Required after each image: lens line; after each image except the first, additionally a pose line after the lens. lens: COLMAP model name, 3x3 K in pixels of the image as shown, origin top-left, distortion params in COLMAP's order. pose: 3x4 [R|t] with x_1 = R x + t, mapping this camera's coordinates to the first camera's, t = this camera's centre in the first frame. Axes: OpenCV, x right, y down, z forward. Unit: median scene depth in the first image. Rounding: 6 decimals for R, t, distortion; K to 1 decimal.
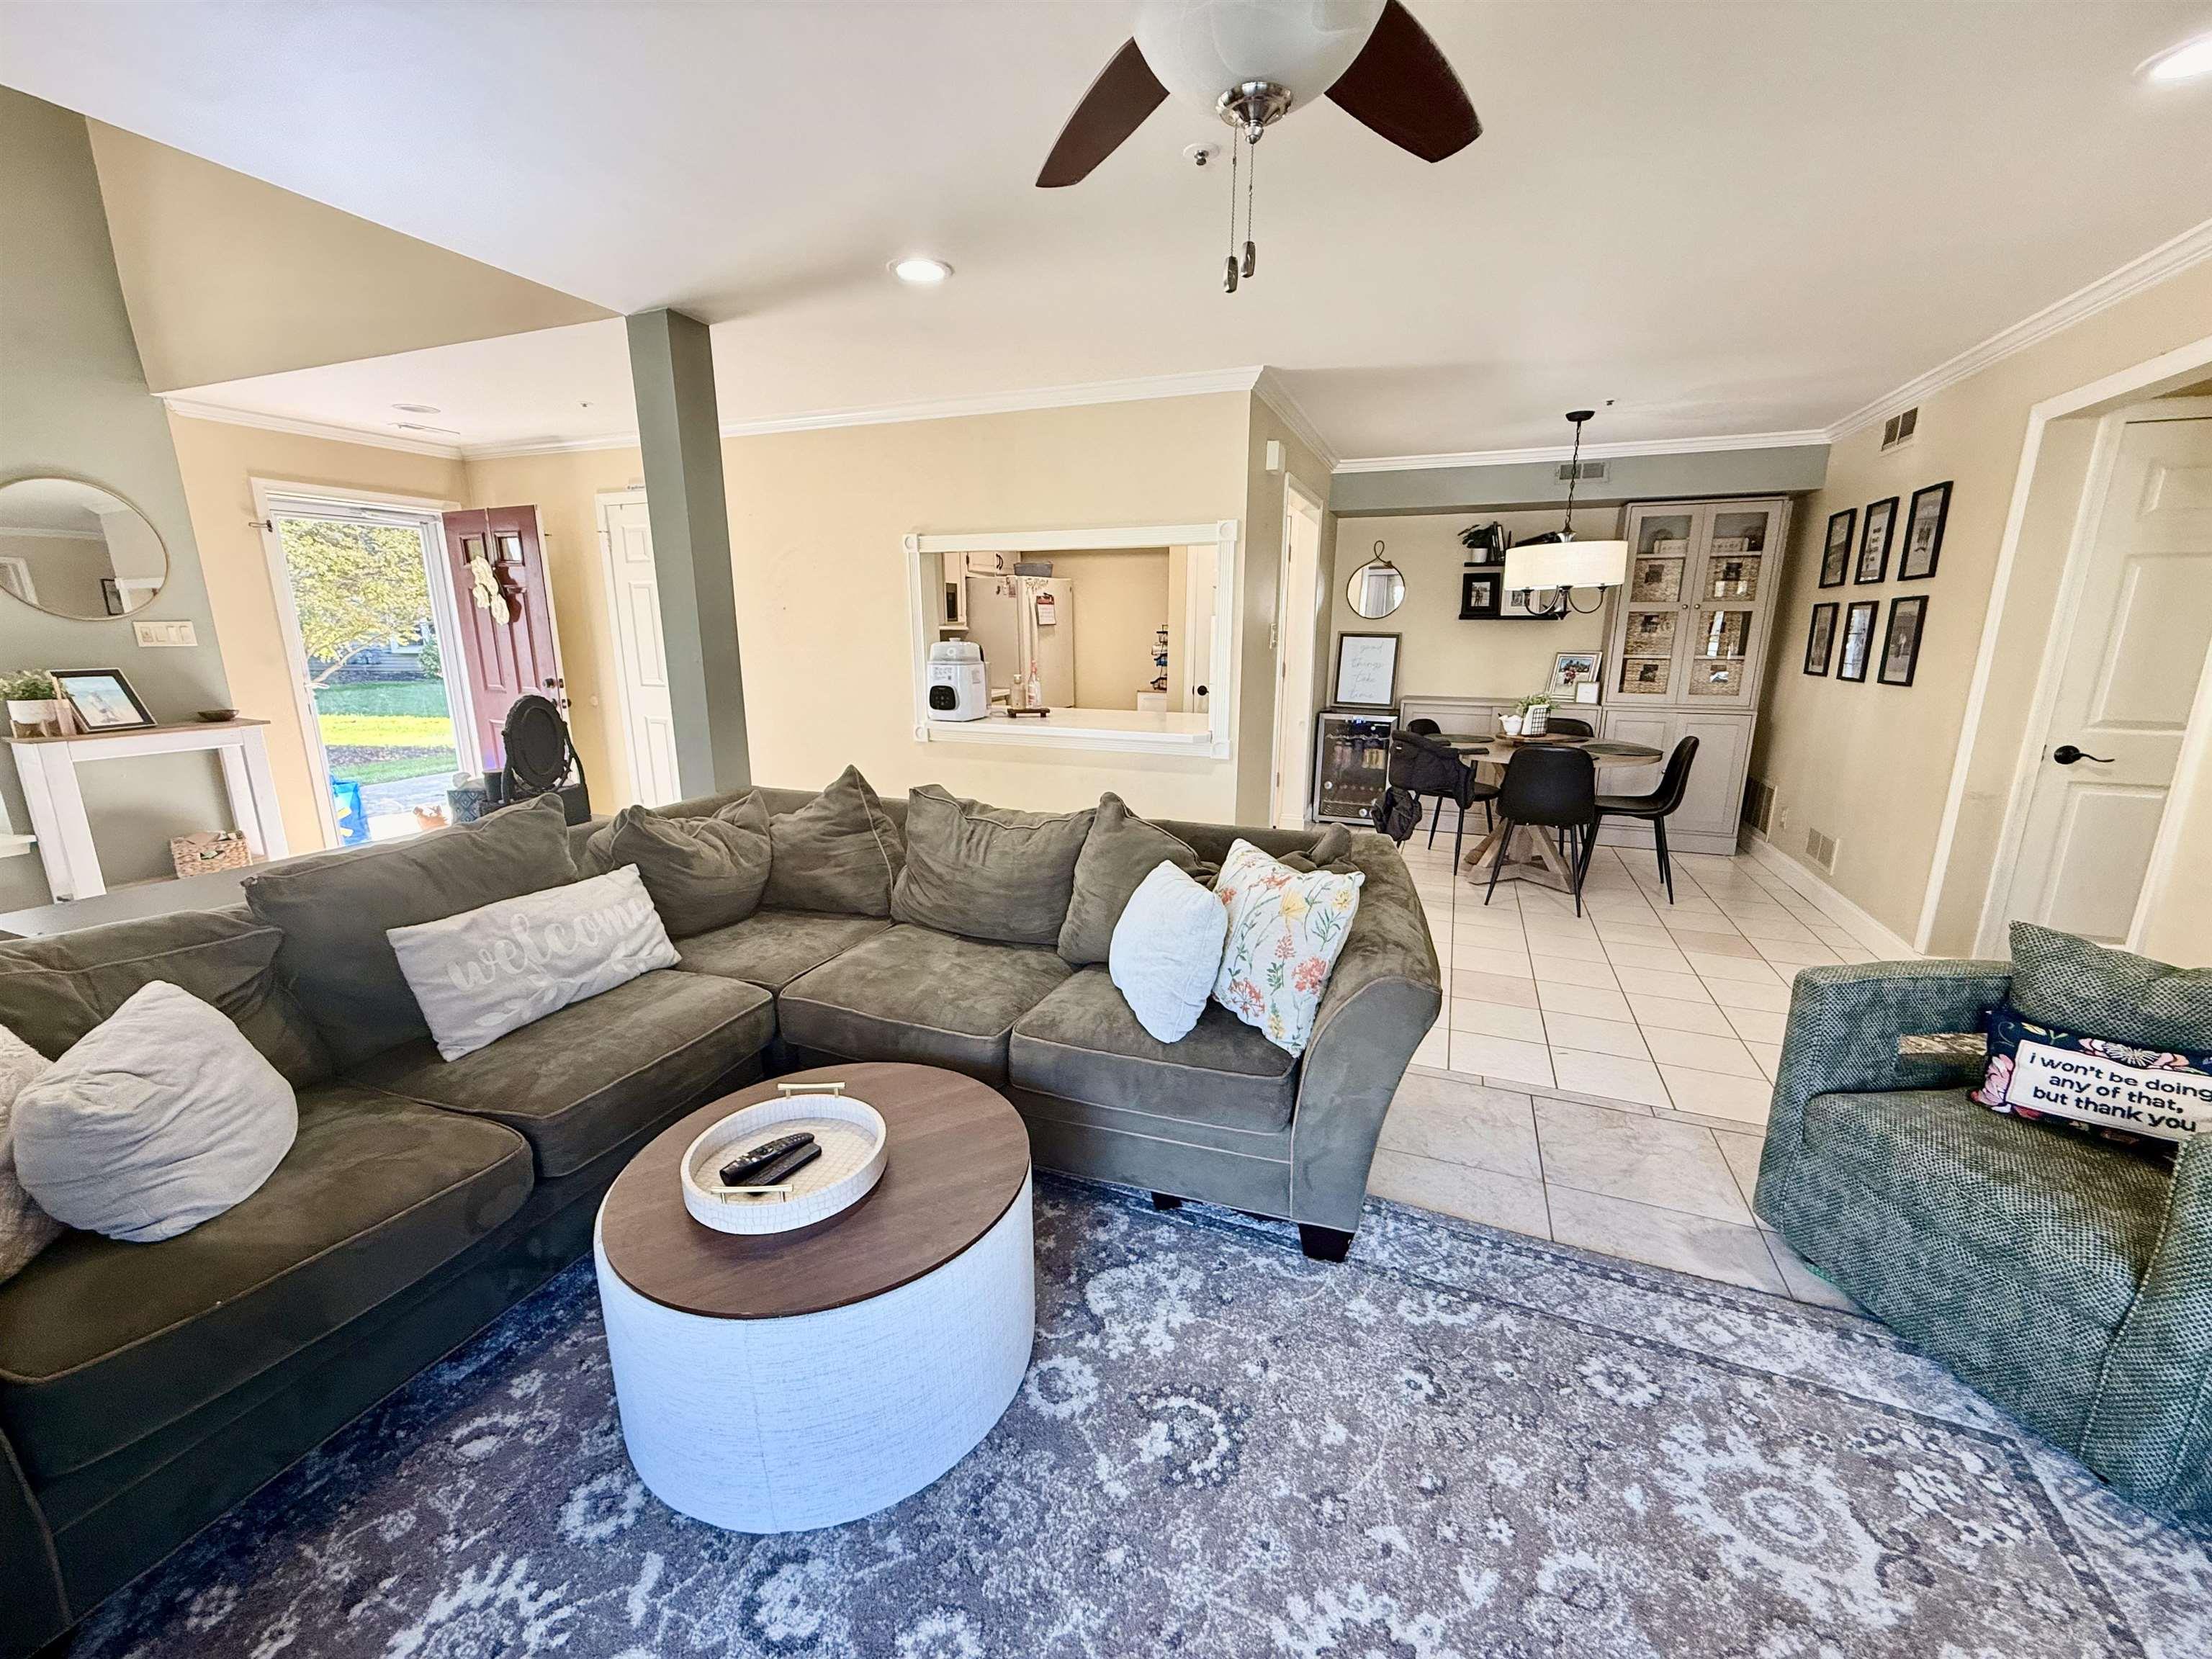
lens RADIAL K [[878.6, 0, 1106.0], [0, 878.6, 829.5], [0, 0, 1]] dist [0.001712, -0.000415]
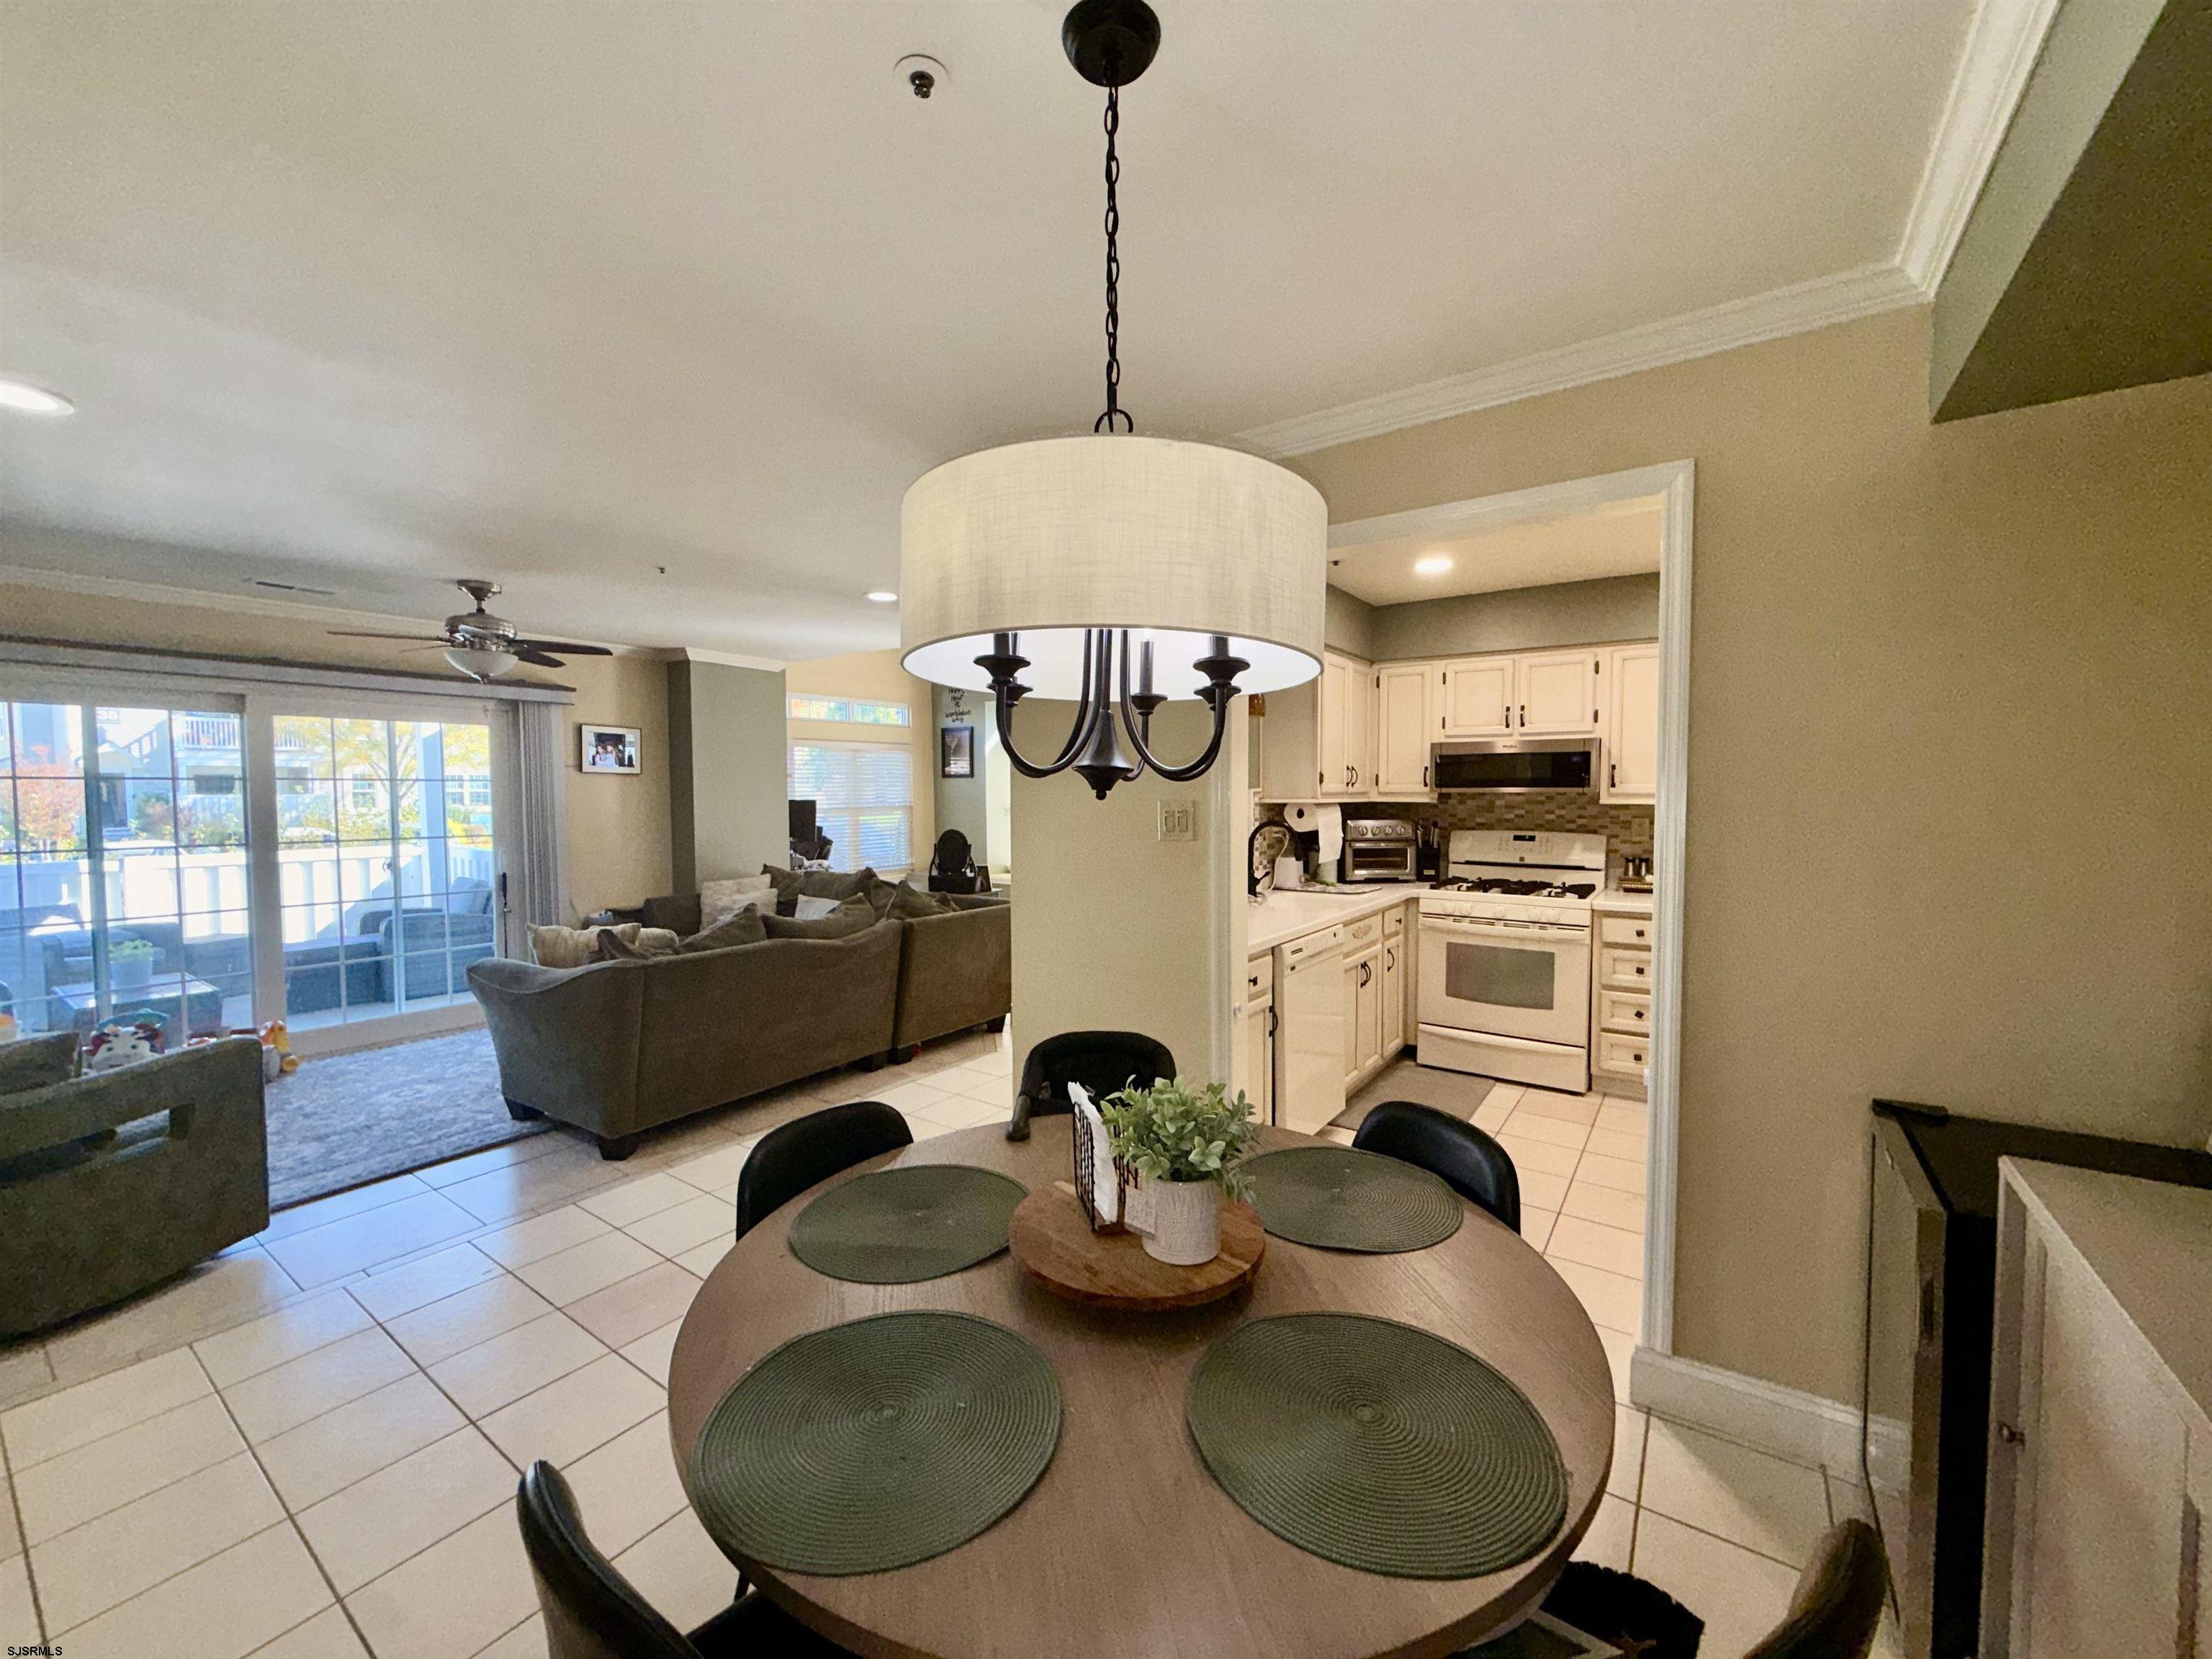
lens RADIAL K [[878.6, 0, 1106.0], [0, 878.6, 829.5], [0, 0, 1]] dist [0.001712, -0.000415]
pose [[-0.232610, 0.045286, -0.971515, 0.707055], [-0.217602, 0.971169, 0.097370, -0.236048], [0.947915, 0.234053, -0.216049, 0.972533]]
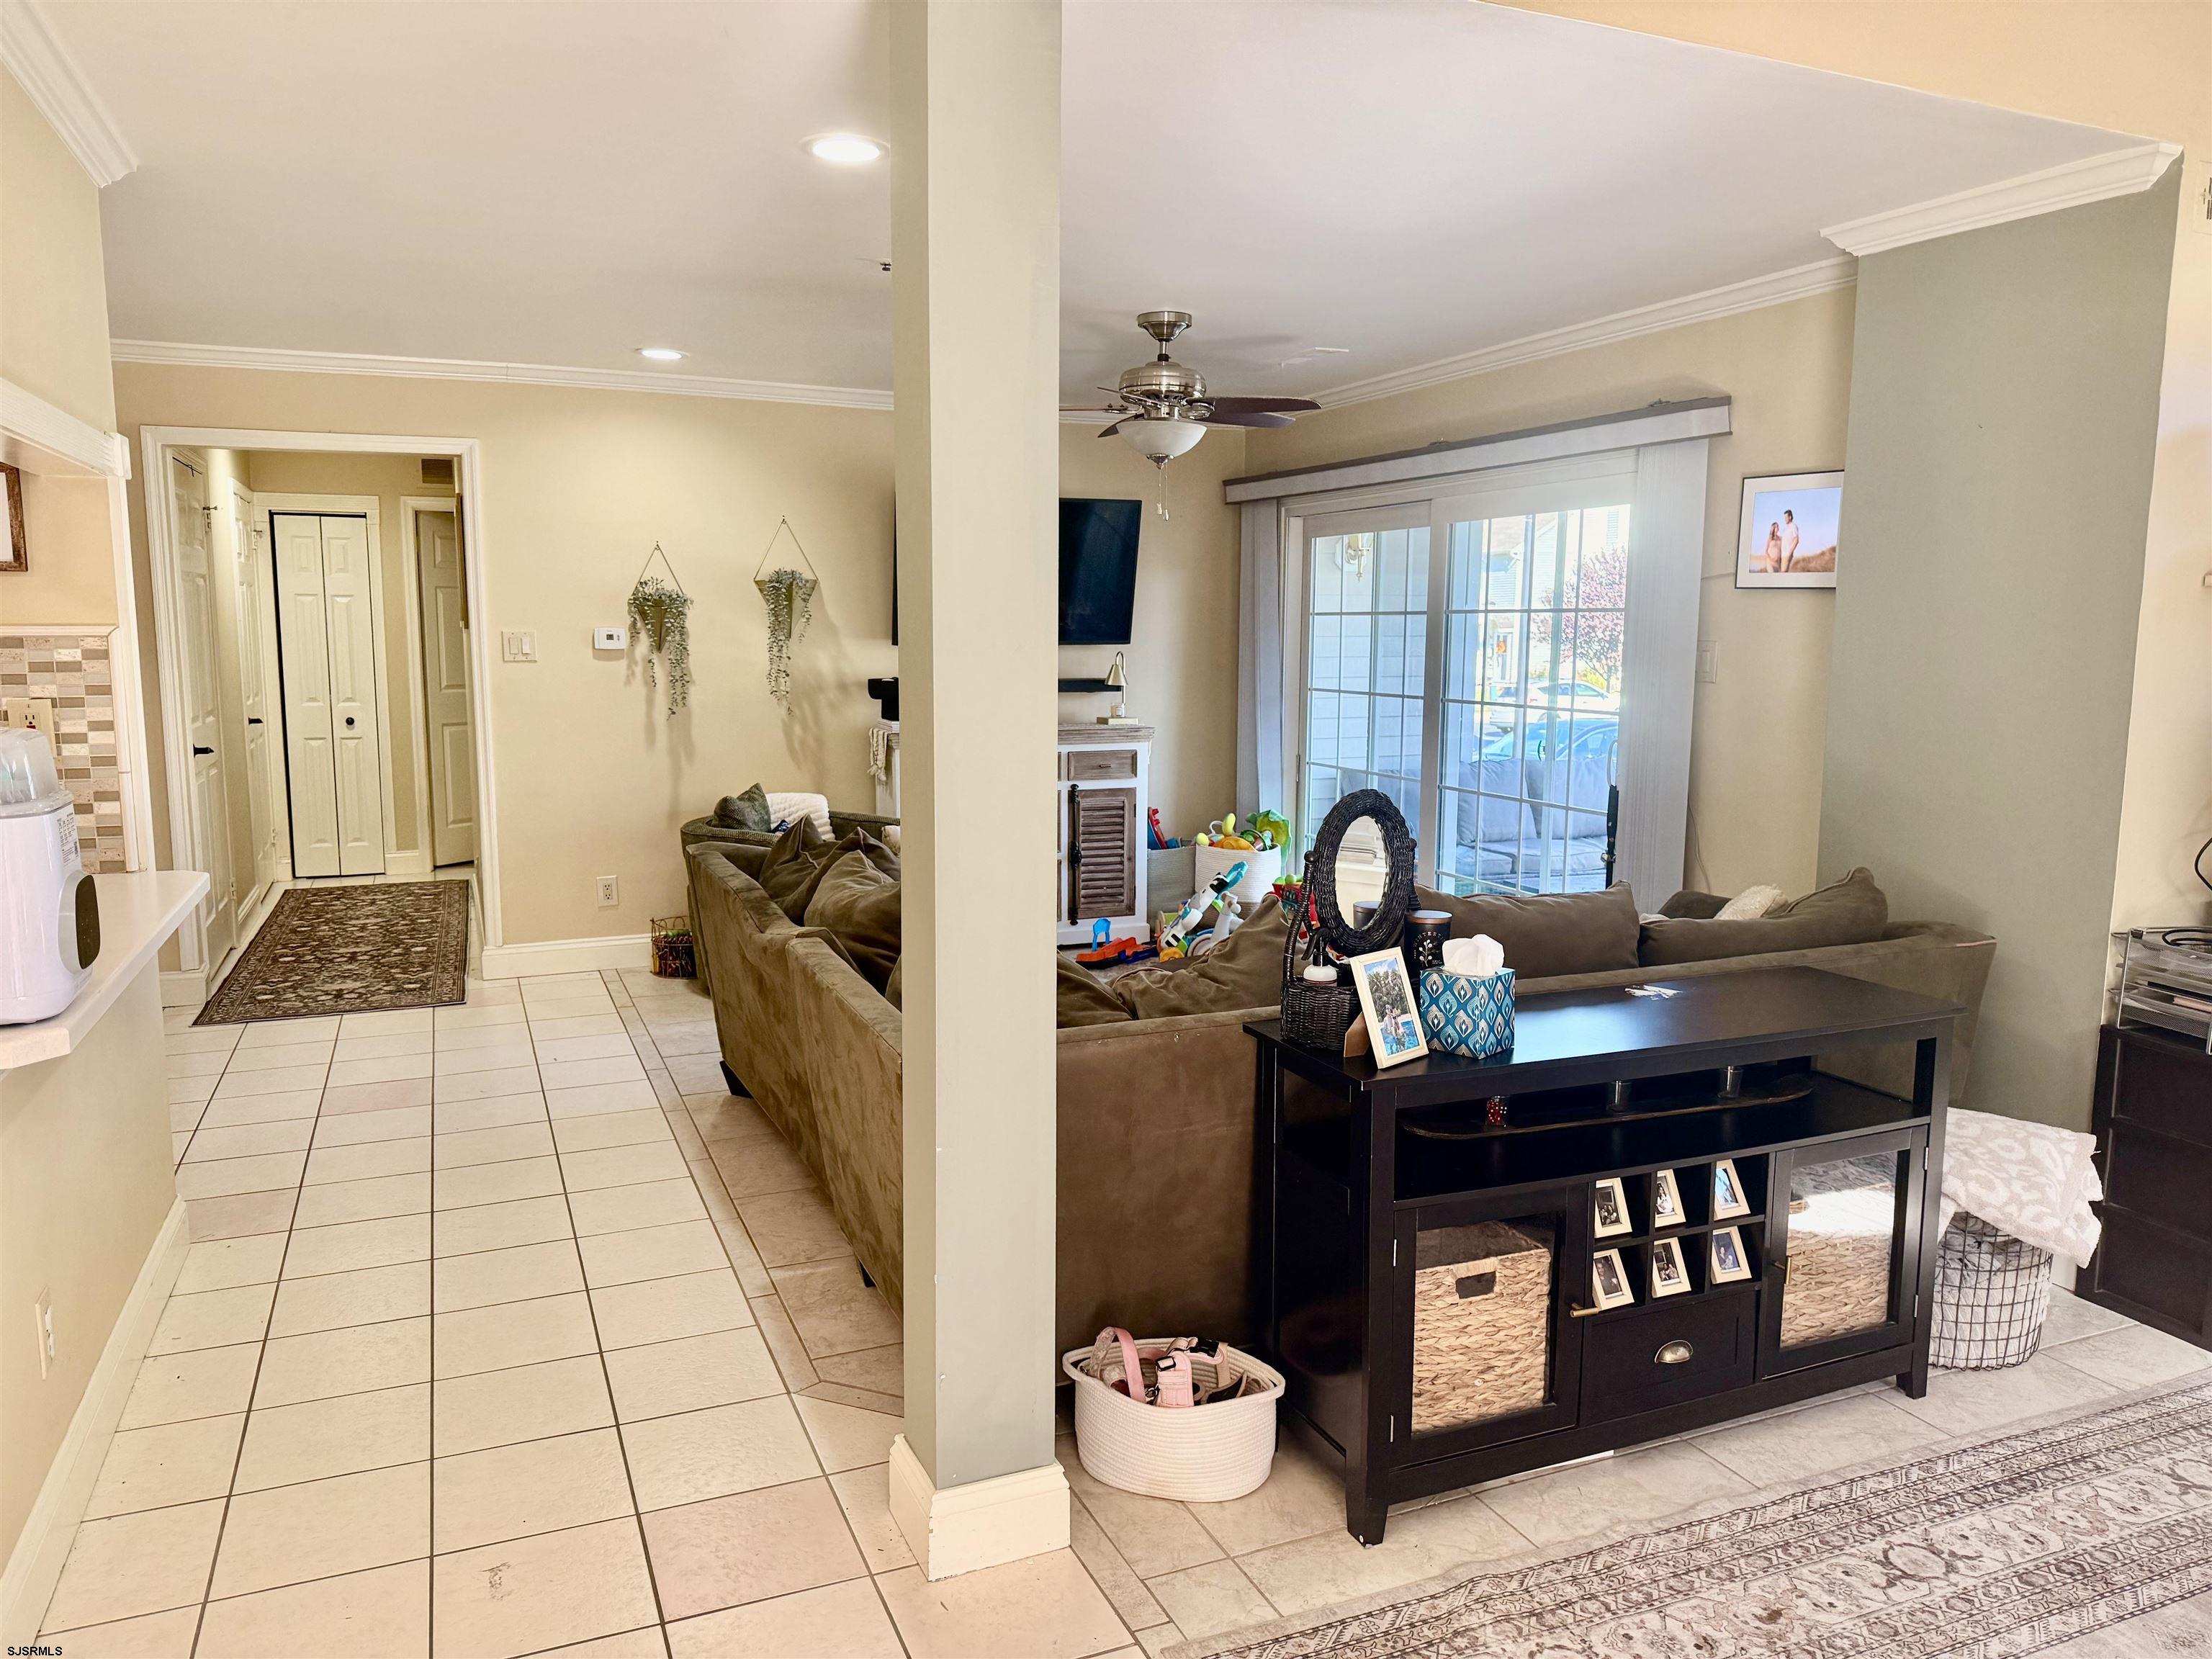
lens RADIAL K [[1537.6, 0, 1106.0], [0, 1537.6, 829.5], [0, 0, 1]] dist [-0.005018, -0.002831]
pose [[-0.705187, -0.098522, 0.702143, -0.650682], [0.155871, 0.944530, 0.289079, -0.230764], [-0.691676, 0.313298, -0.650713, 0.936974]]
